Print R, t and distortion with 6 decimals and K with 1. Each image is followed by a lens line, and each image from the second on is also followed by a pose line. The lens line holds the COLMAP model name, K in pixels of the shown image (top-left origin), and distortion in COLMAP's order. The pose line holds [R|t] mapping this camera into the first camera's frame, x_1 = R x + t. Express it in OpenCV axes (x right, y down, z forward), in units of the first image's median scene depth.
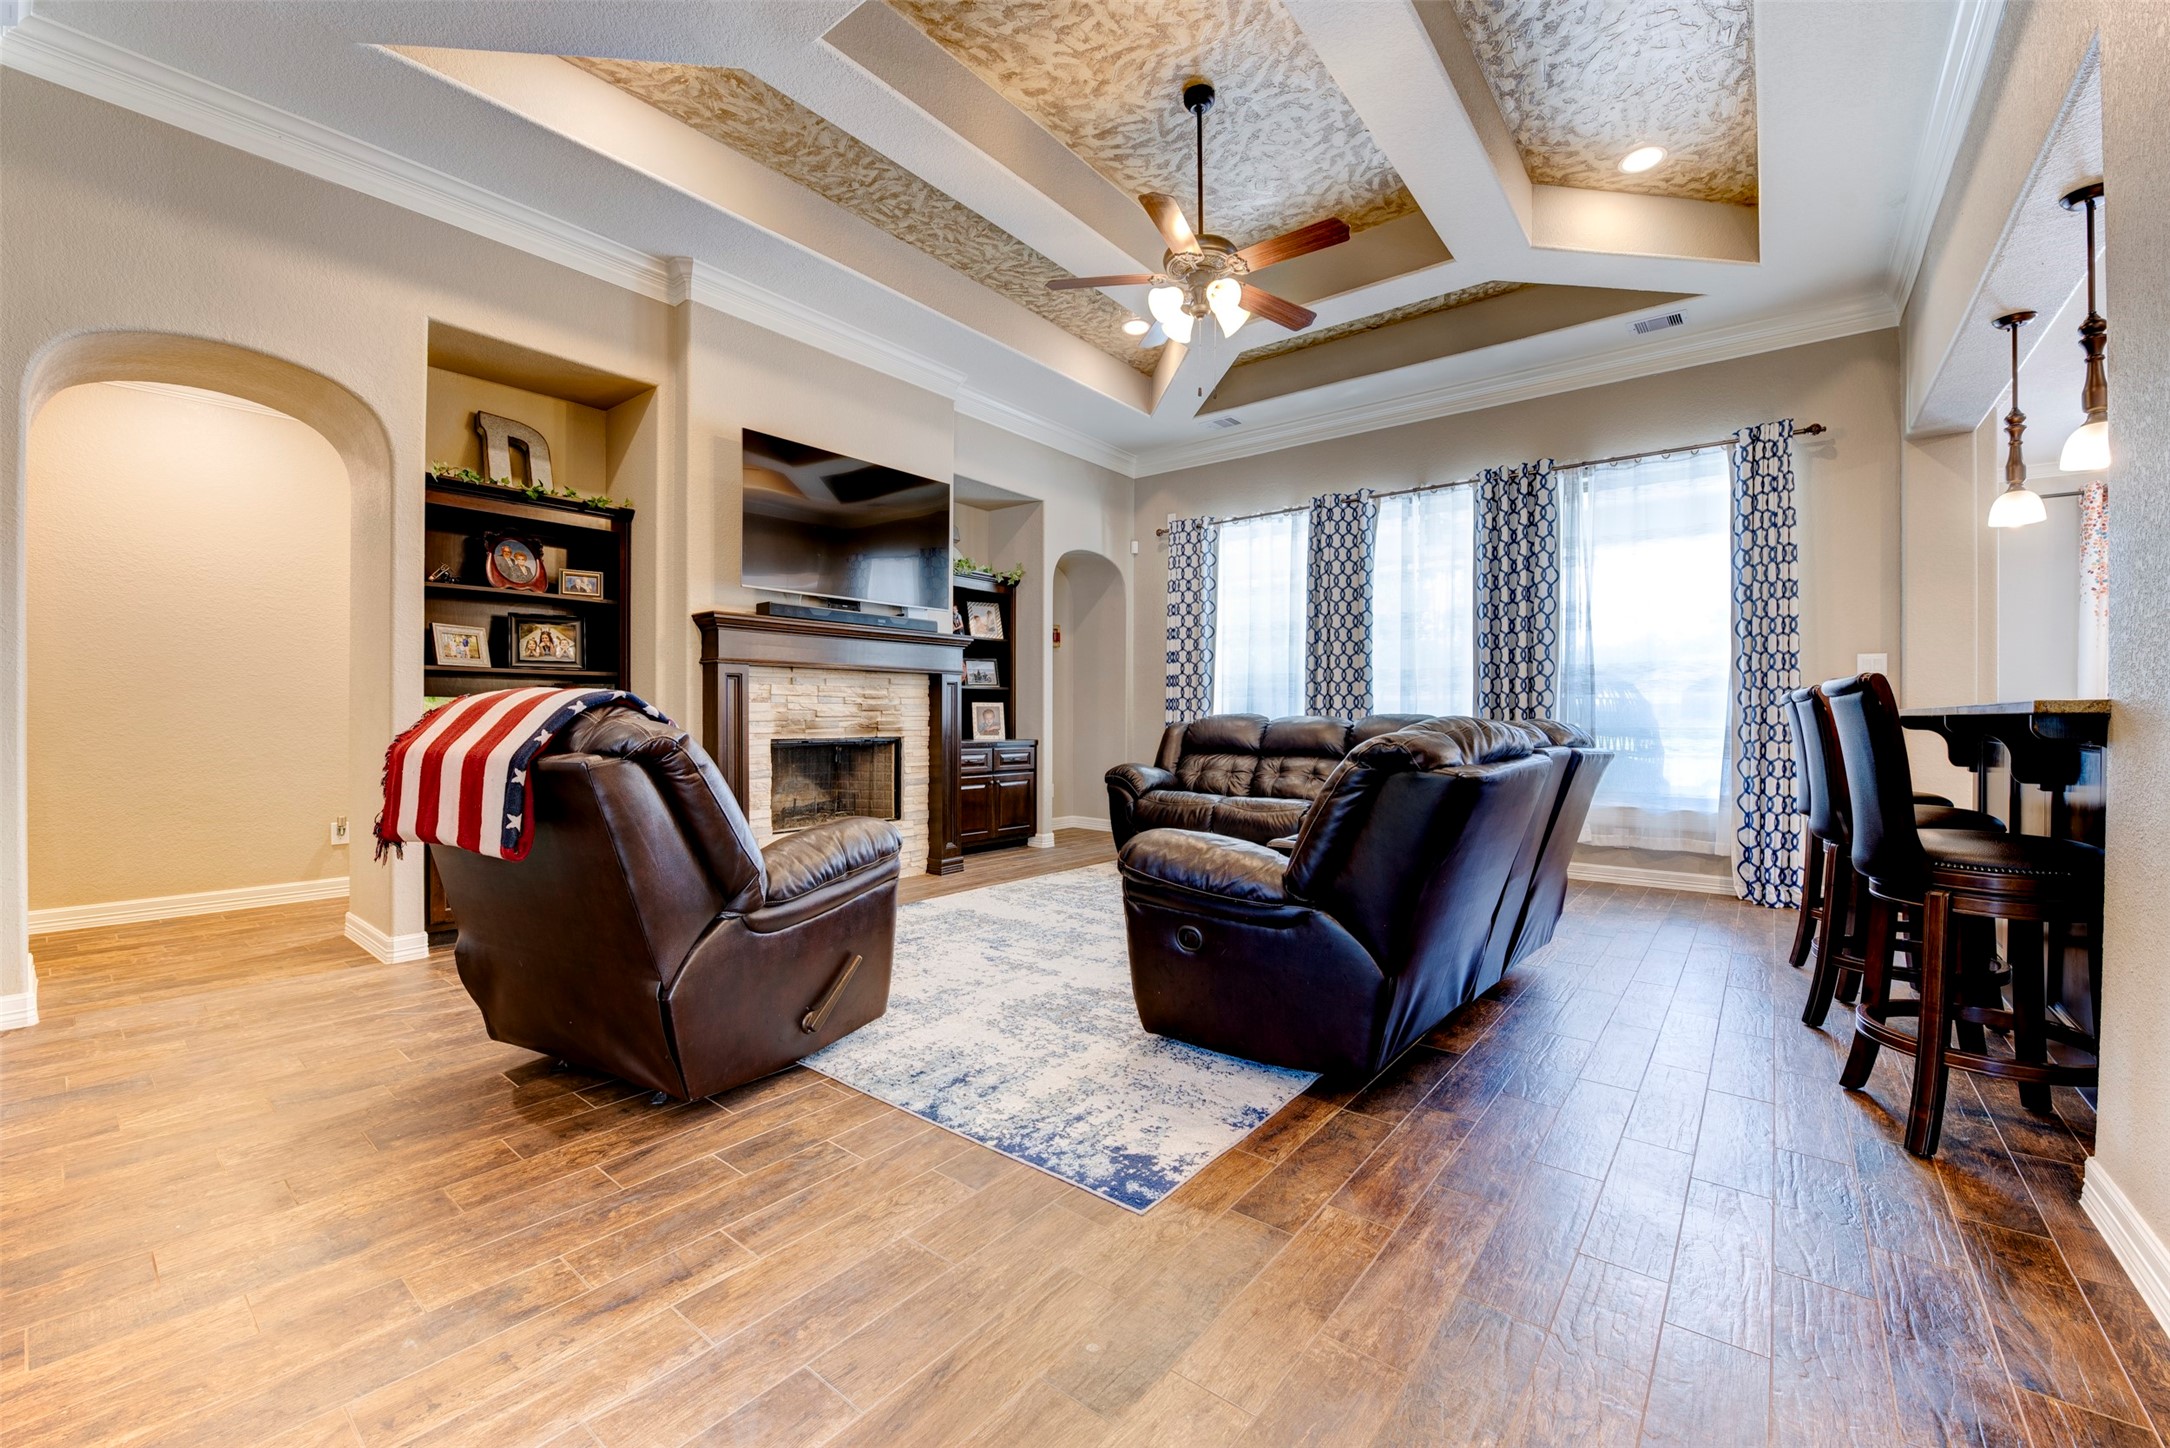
lens RADIAL K [[867.6, 0, 1080.7], [0, 867.6, 720.2], [0, 0, 1]] dist [-0.017984, -0.000501]
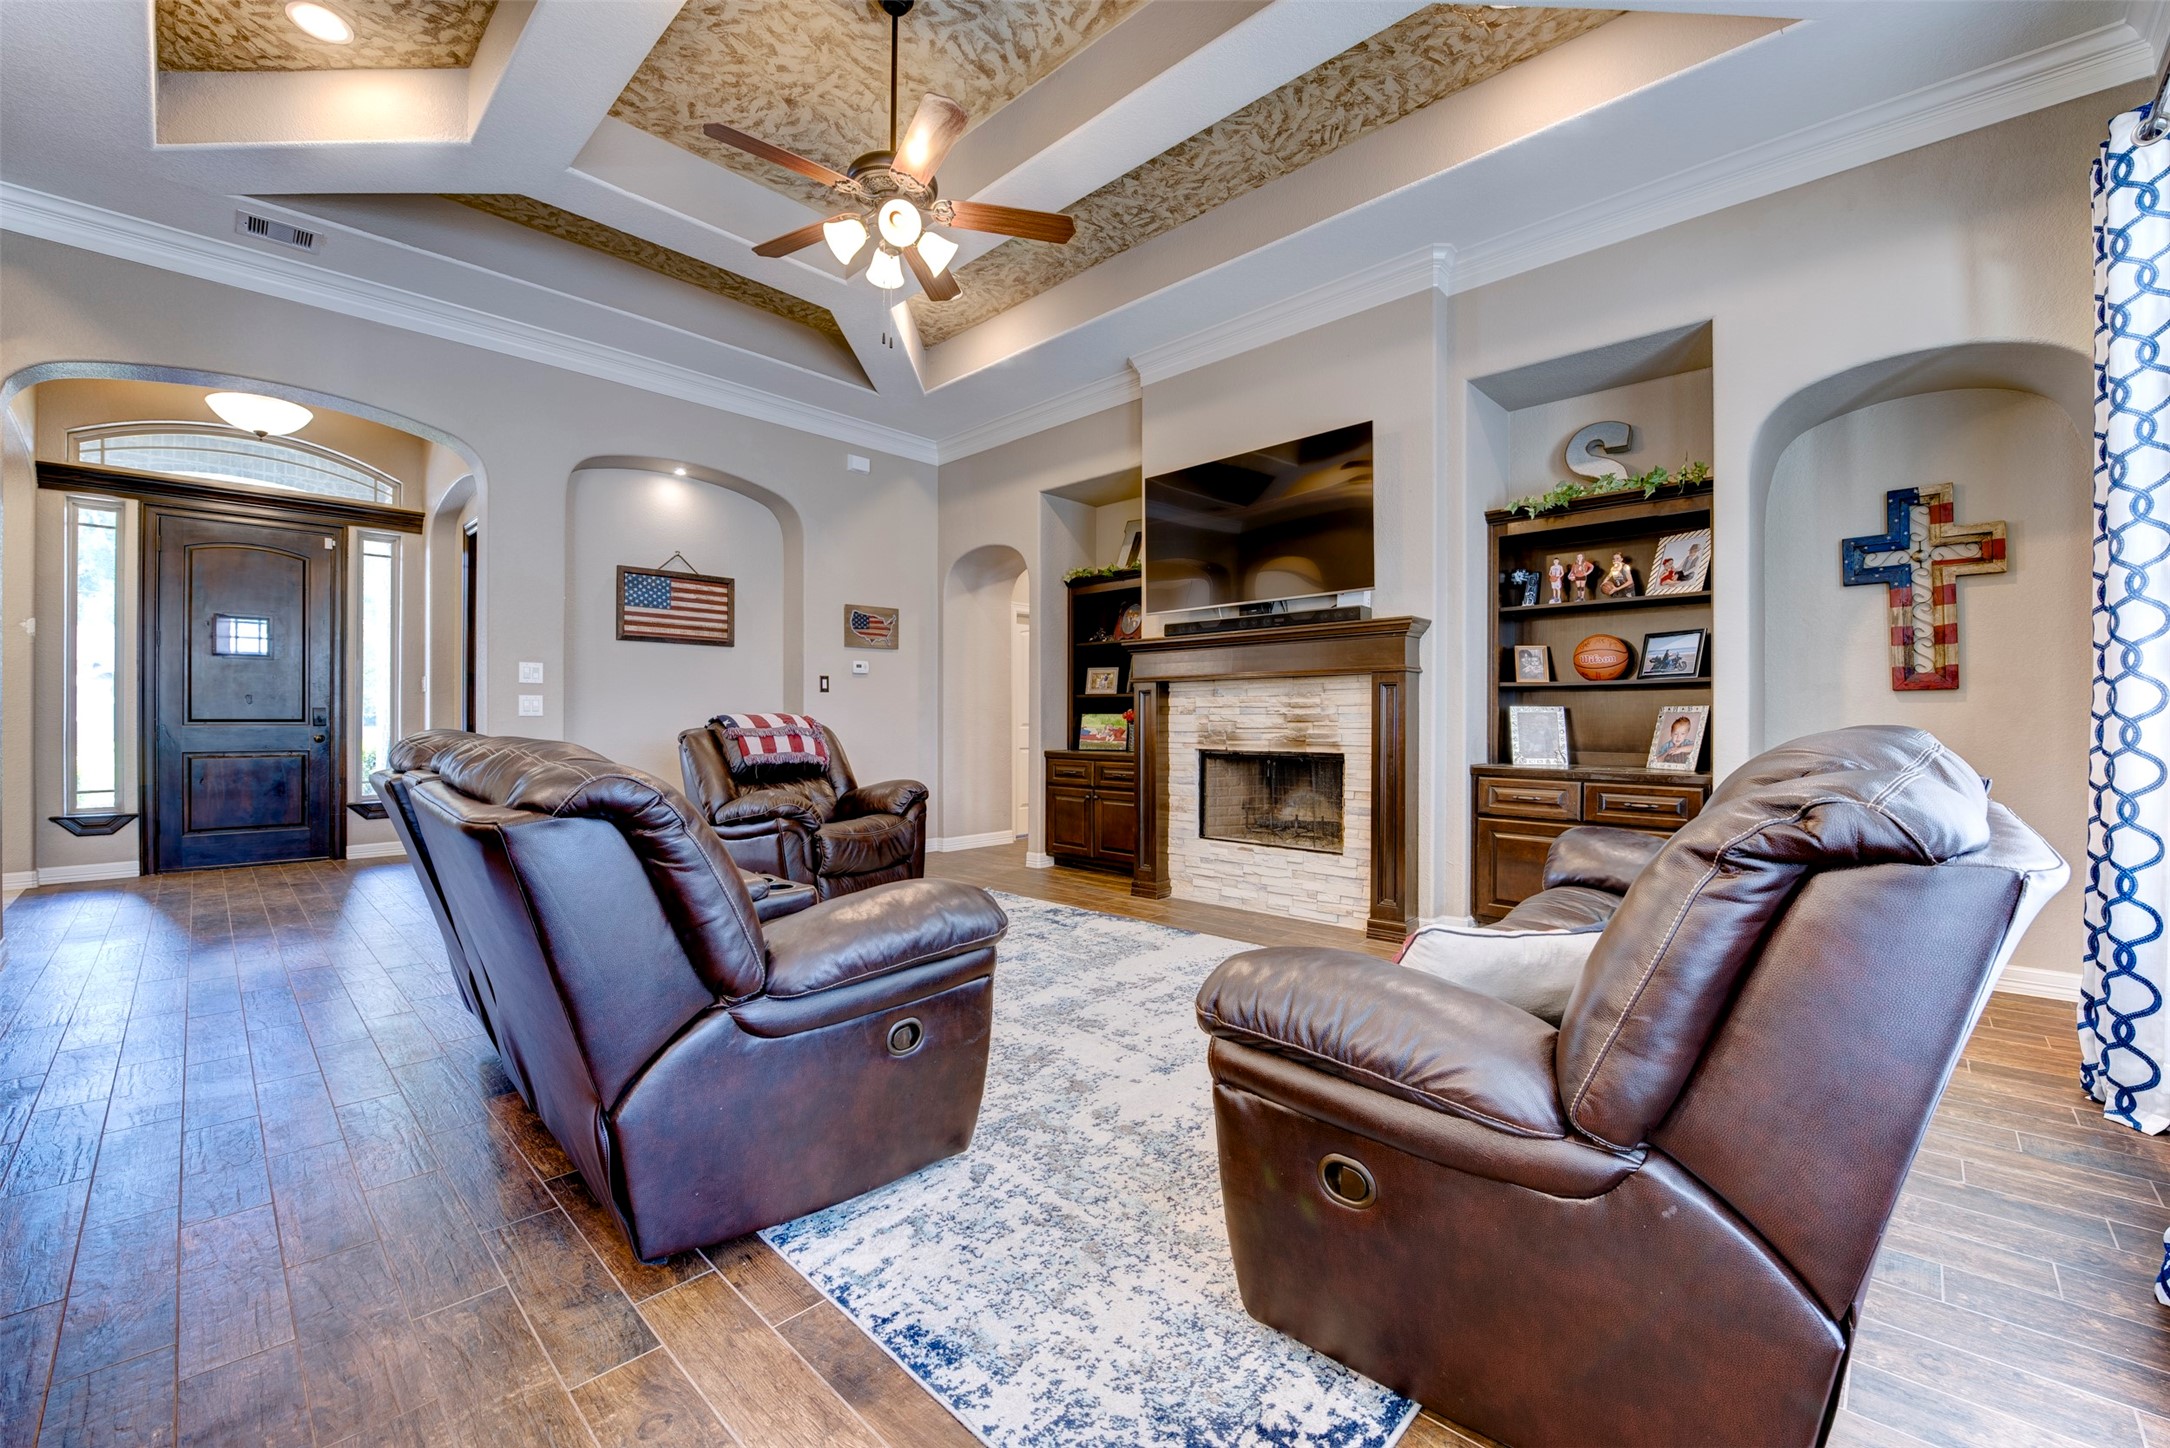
lens RADIAL K [[867.6, 0, 1080.7], [0, 867.6, 720.2], [0, 0, 1]] dist [-0.017984, -0.000501]
pose [[-0.091509, -0.005224, -0.995791, 0.652099], [-0.008340, 0.999955, -0.004479, -0.006757], [0.995769, 0.007895, -0.091548, 0.863812]]
